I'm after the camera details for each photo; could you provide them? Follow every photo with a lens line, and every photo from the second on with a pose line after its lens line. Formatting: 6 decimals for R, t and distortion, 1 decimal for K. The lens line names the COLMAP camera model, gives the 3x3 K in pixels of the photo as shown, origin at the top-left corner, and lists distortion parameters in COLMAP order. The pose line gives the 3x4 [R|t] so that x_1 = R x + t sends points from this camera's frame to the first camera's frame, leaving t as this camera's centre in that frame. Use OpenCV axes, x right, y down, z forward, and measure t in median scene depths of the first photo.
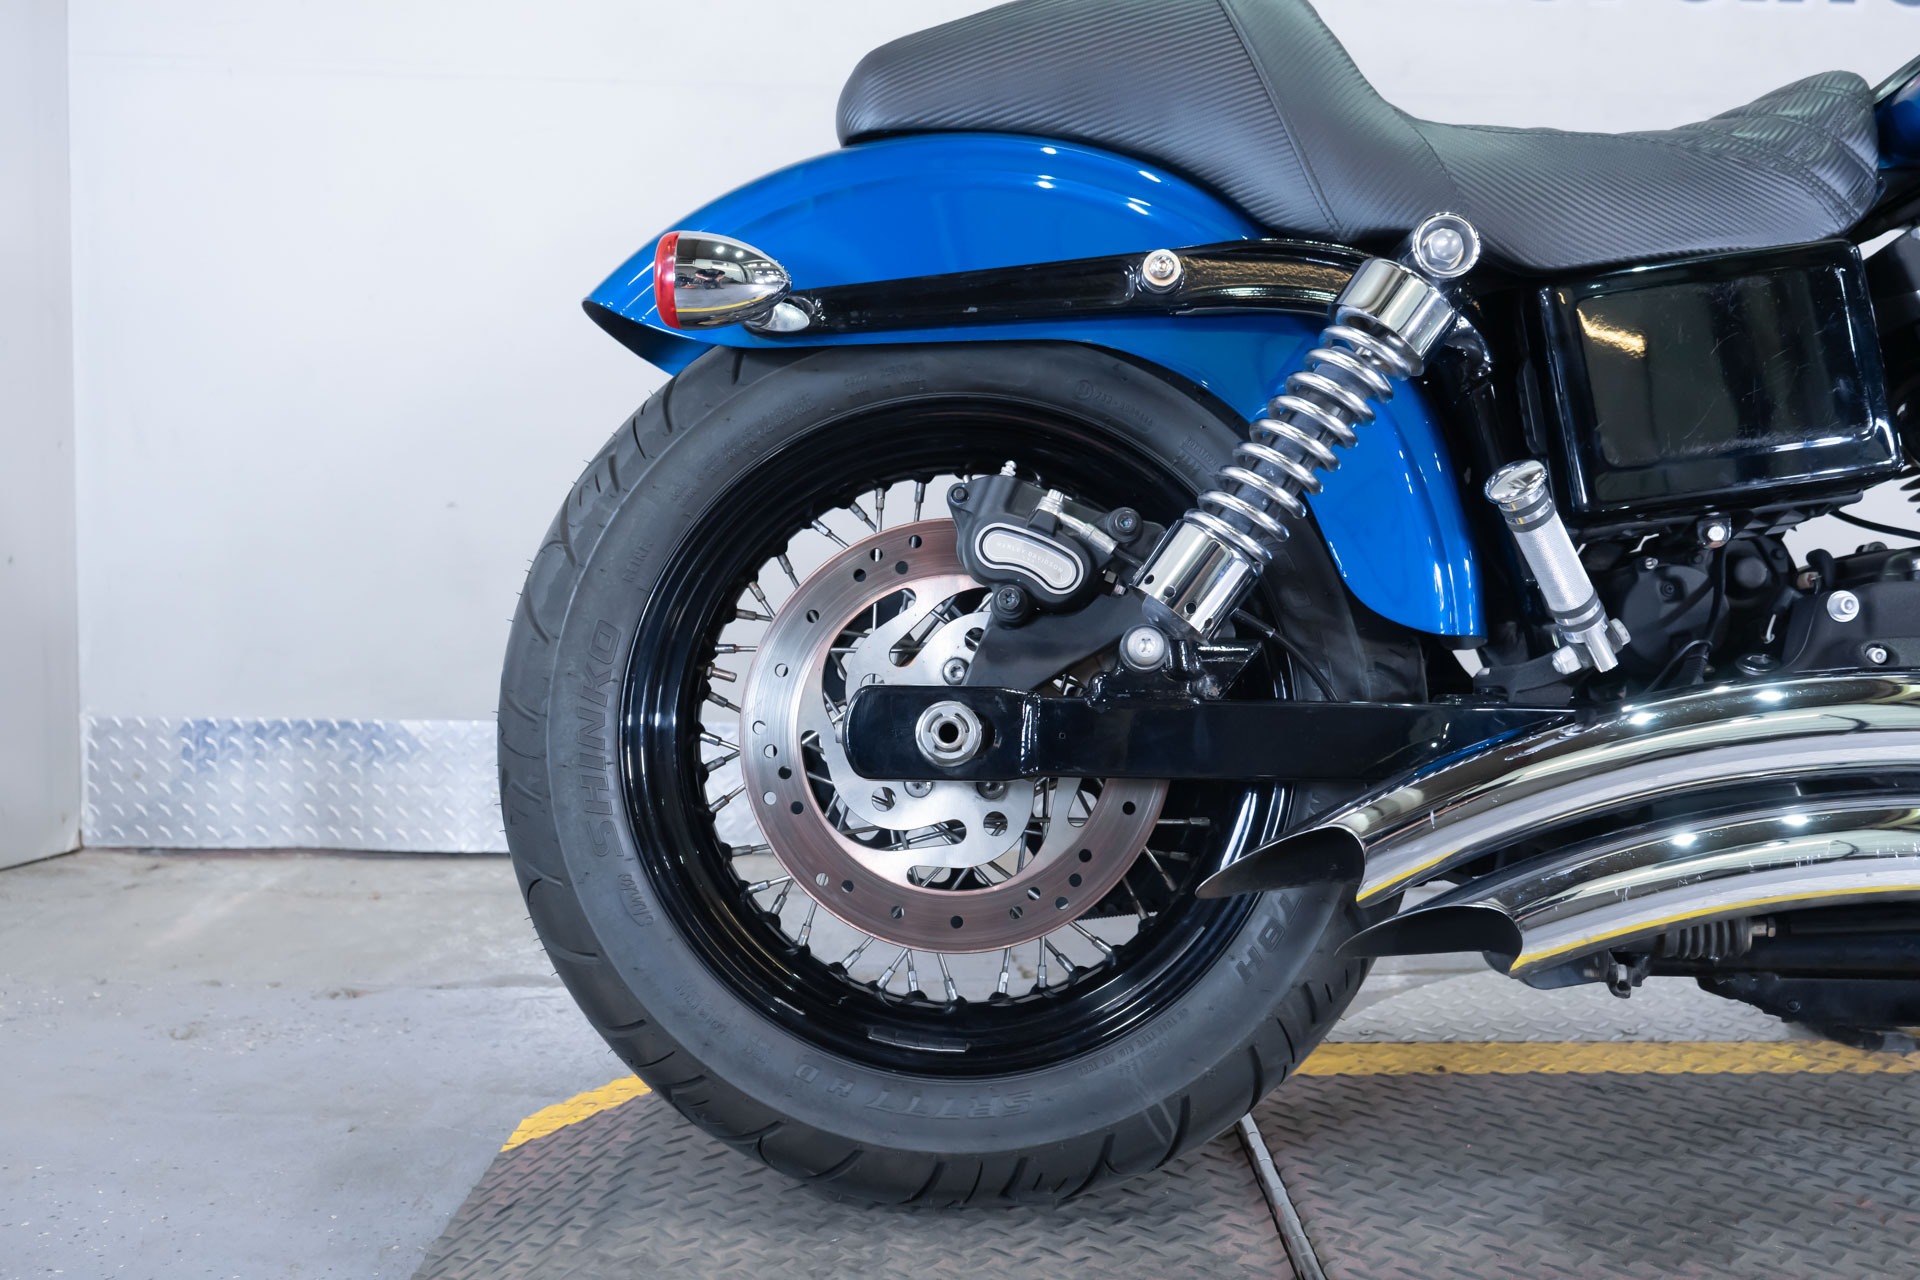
lens RADIAL K [[1737.4, 0, 960.0], [0, 1737.4, 640.0], [0, 0, 1]] dist [-0.001452, 0.002763]
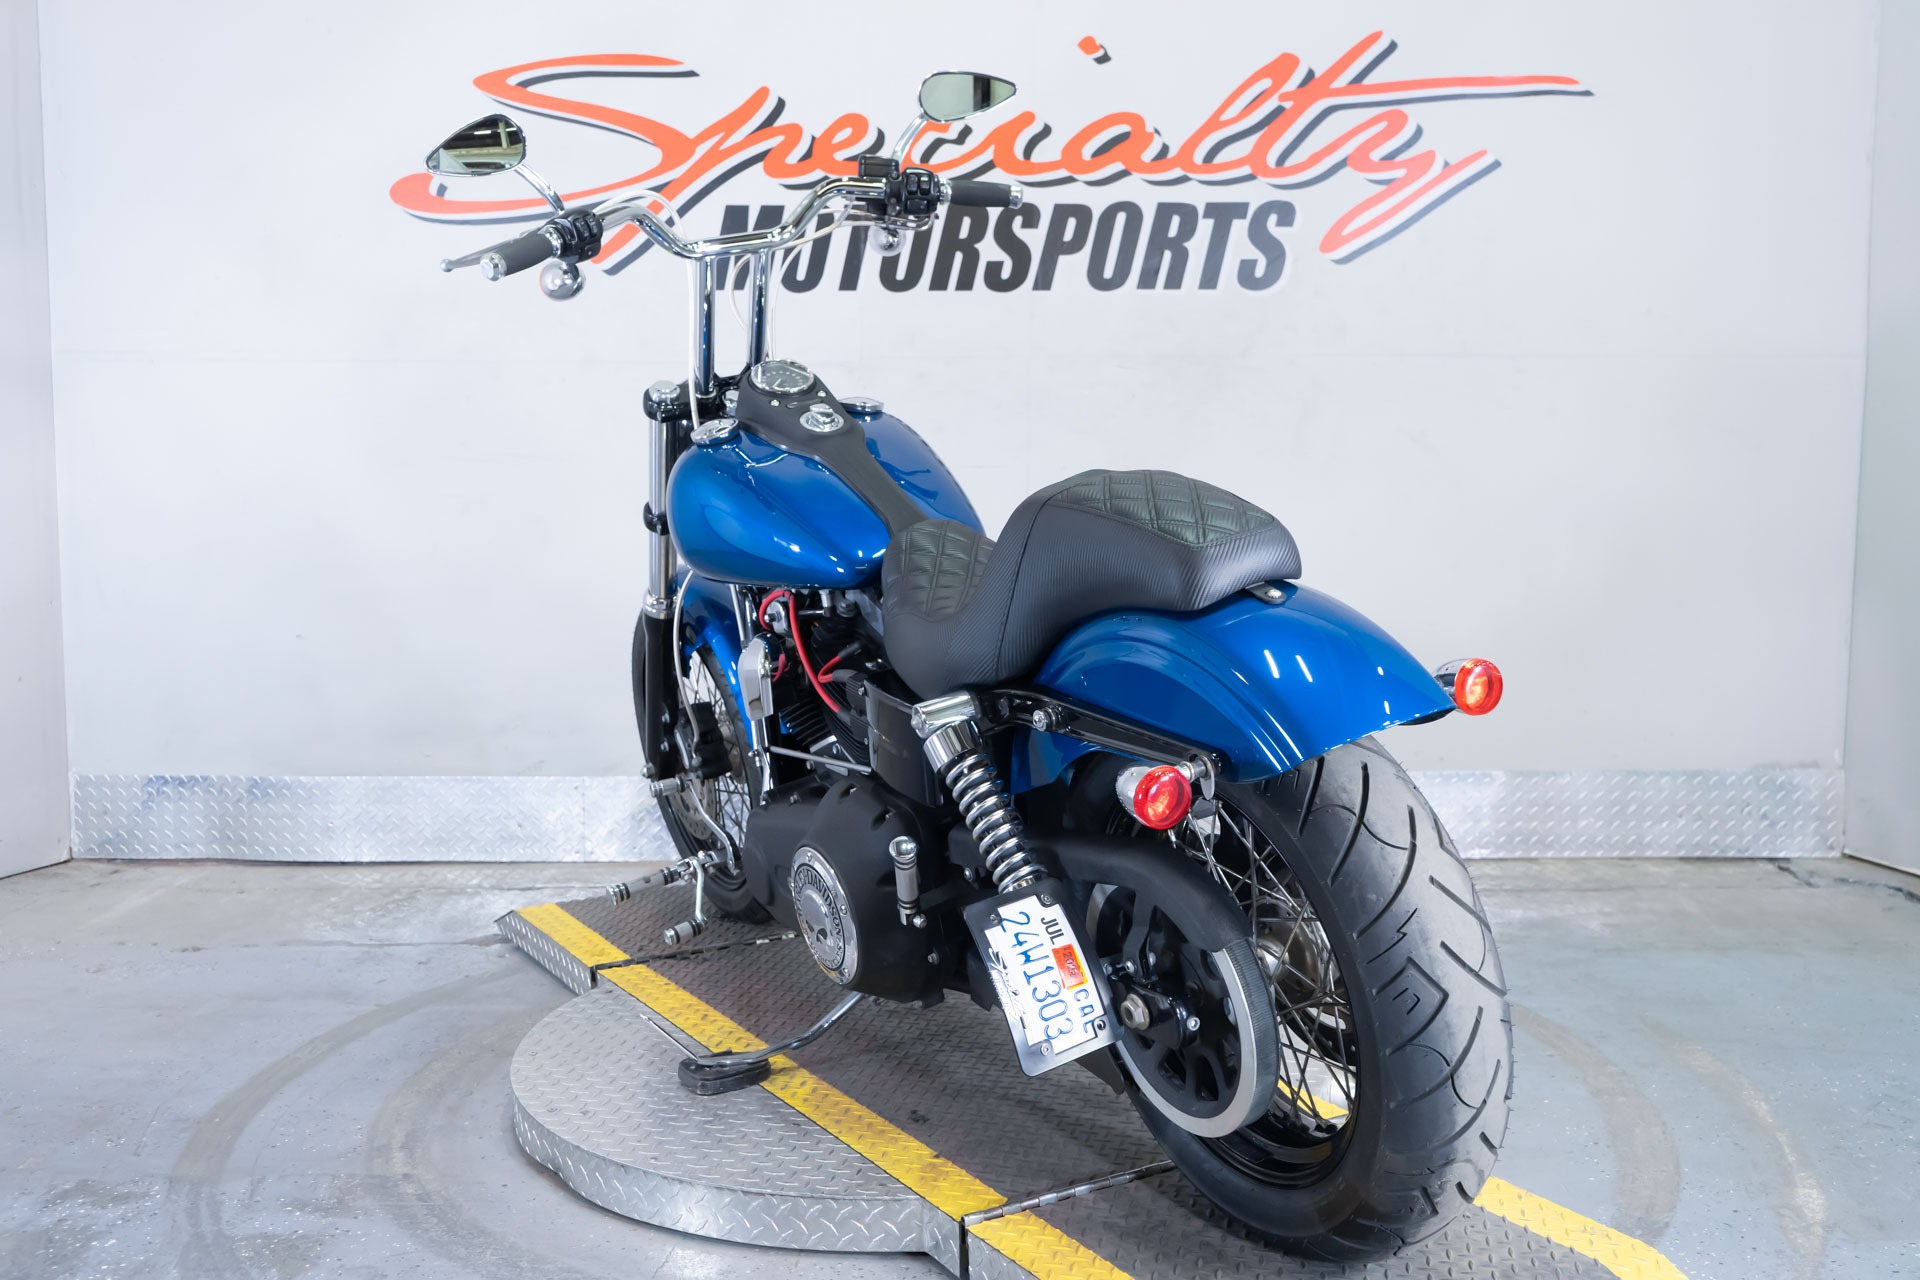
lens RADIAL K [[1821.1, 0, 958.9], [0, 1821.1, 639.8], [0, 0, 1]] dist [0.002652, 0.009111]
pose [[0.997185, -0.008565, -0.074494, 0.408127], [0.009882, 0.999801, 0.017321, -0.096491], [0.074331, -0.018008, 0.997071, -0.560996]]
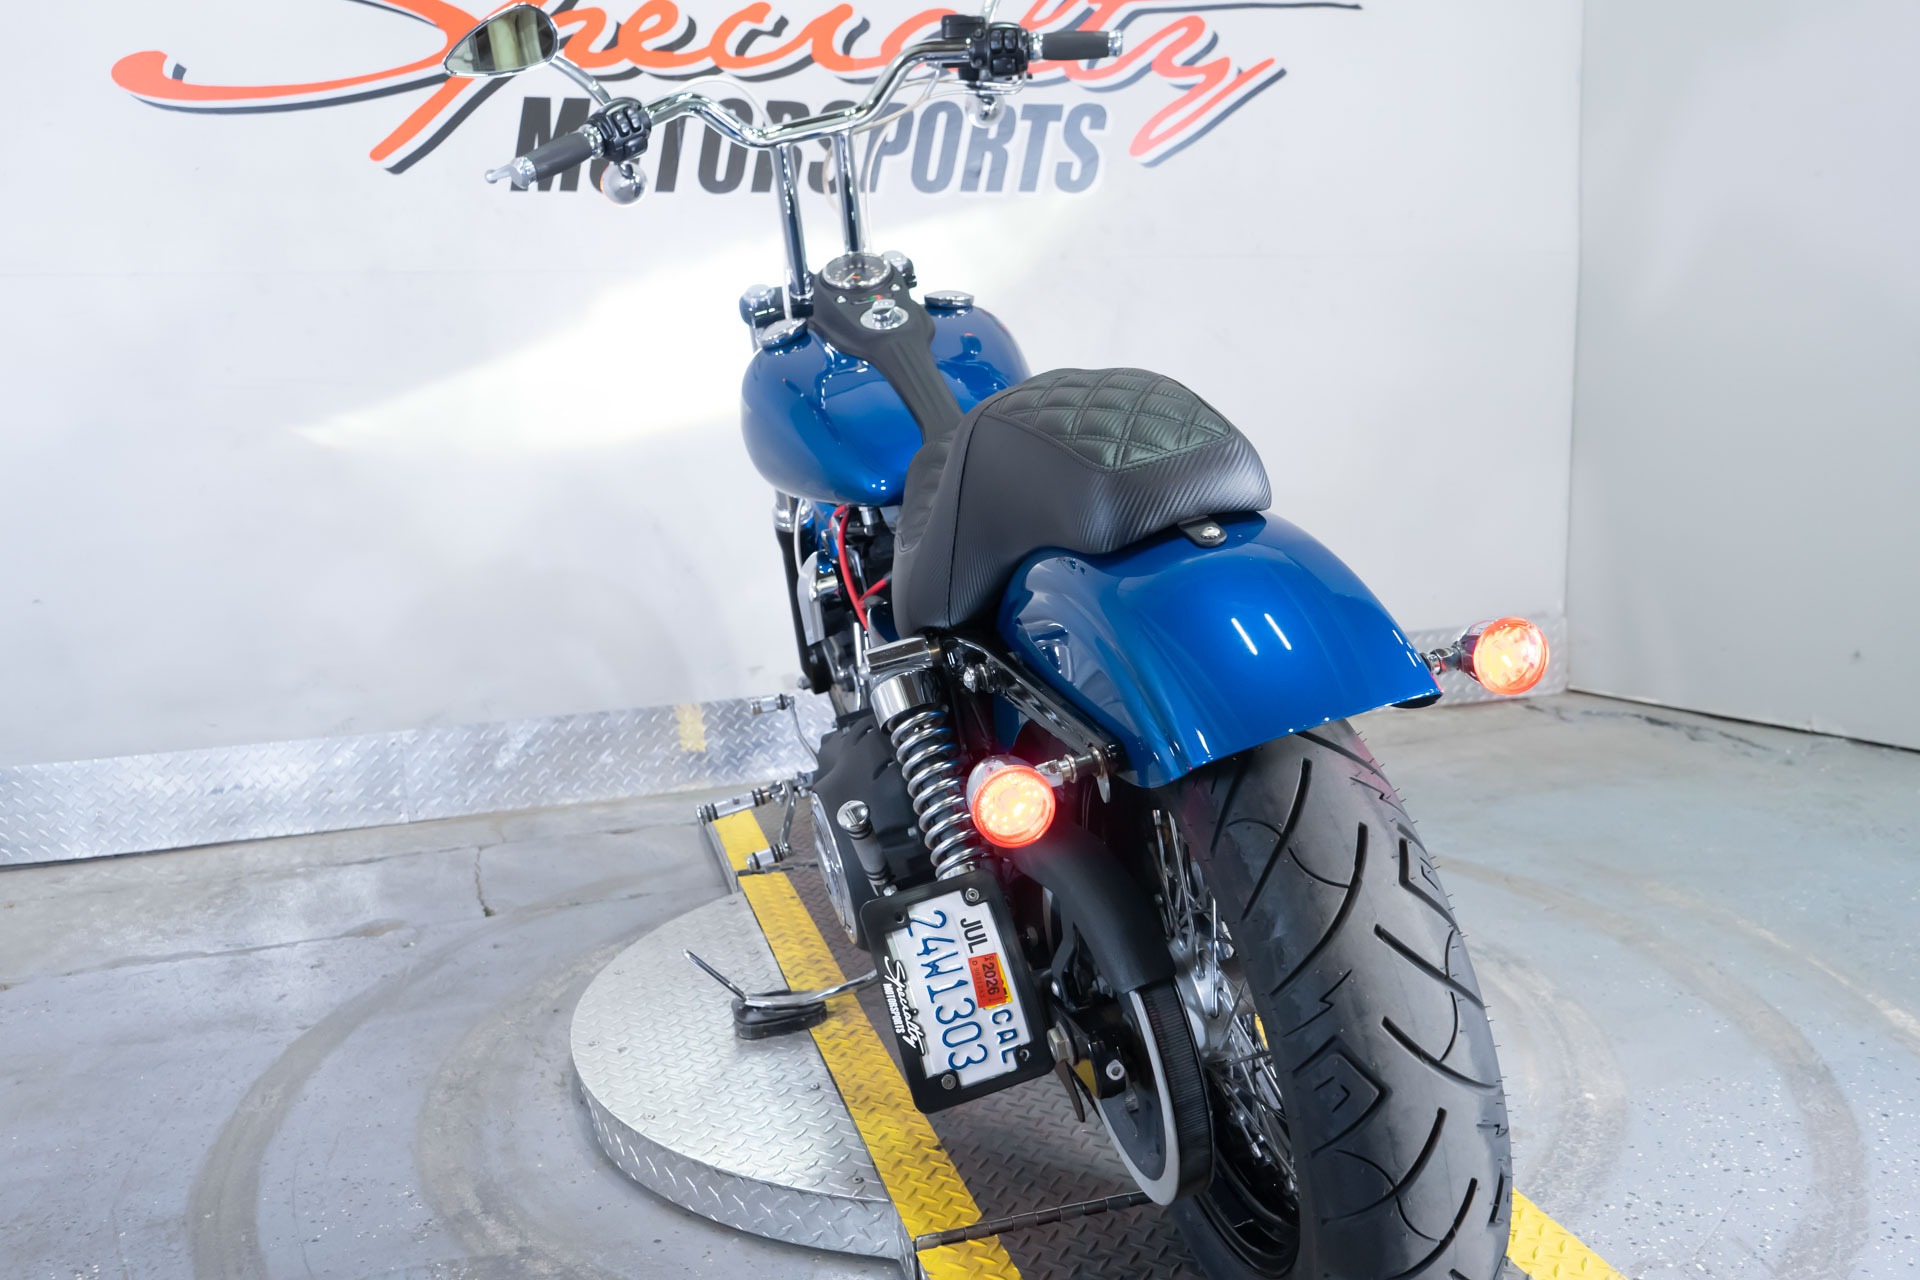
lens RADIAL K [[1590.7, 0, 966.2], [0, 1590.7, 637.6], [0, 0, 1]] dist [-0.009992, 0.013105]
pose [[0.968719, -0.085950, 0.232802, 0.106393], [0.066270, 0.993635, 0.091093, -0.112922], [-0.239150, -0.072816, 0.968249, -0.332490]]
